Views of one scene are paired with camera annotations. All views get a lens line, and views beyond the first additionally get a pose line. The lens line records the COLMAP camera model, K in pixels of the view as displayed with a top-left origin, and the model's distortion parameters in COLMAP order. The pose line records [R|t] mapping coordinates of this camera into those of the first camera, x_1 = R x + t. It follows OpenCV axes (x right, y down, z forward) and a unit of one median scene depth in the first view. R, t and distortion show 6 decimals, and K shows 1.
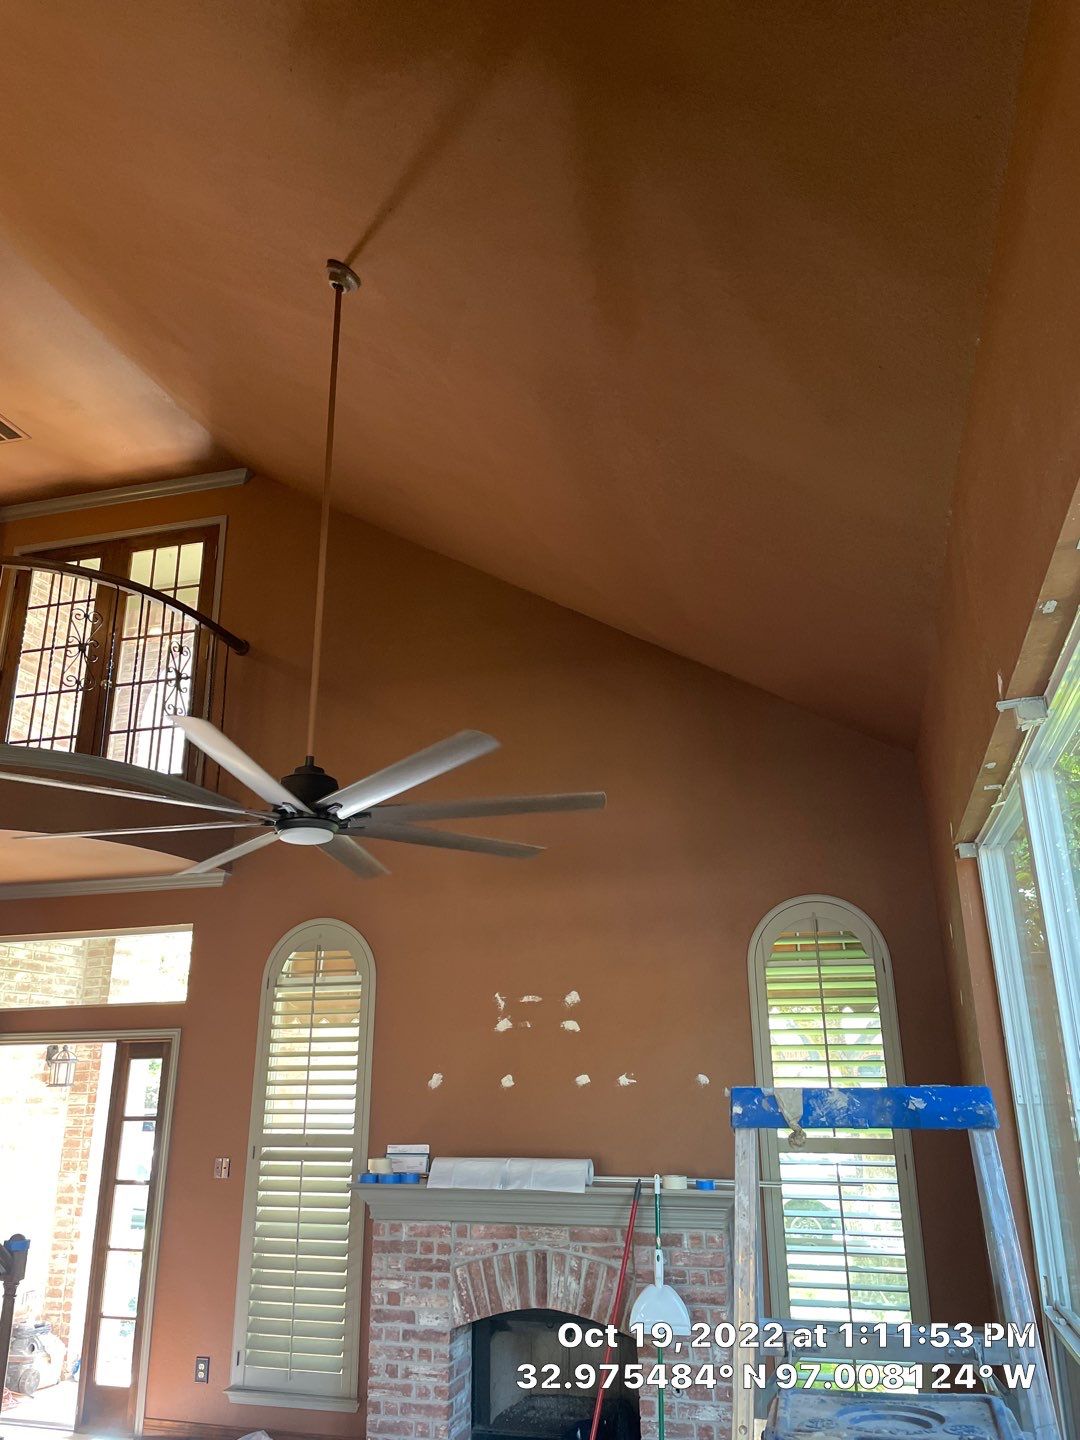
lens RADIAL K [[1091.7, 0, 541.3], [0, 1091.7, 715.3], [0, 0, 1]] dist [0.091810, -0.117797]
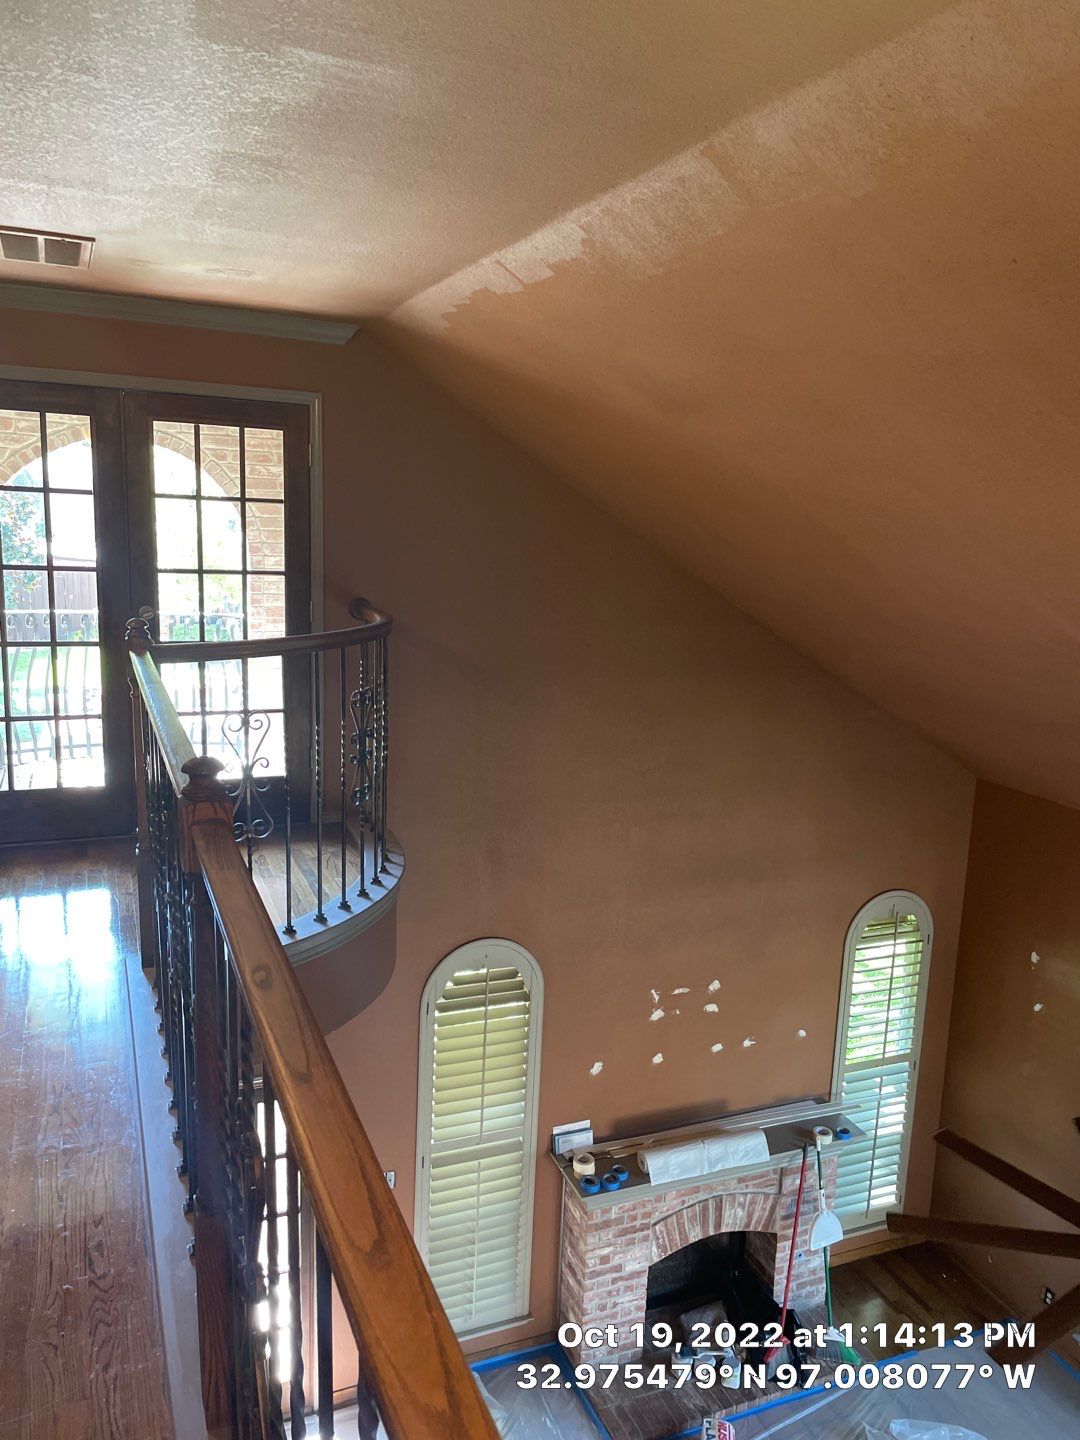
lens RADIAL K [[1091.7, 0, 541.3], [0, 1091.7, 715.3], [0, 0, 1]] dist [0.091810, -0.117797]
pose [[0.778369, -0.082786, 0.622325, -0.872853], [-0.244142, 0.873329, 0.421535, -0.462481], [-0.578391, -0.480045, 0.659560, 0.539585]]
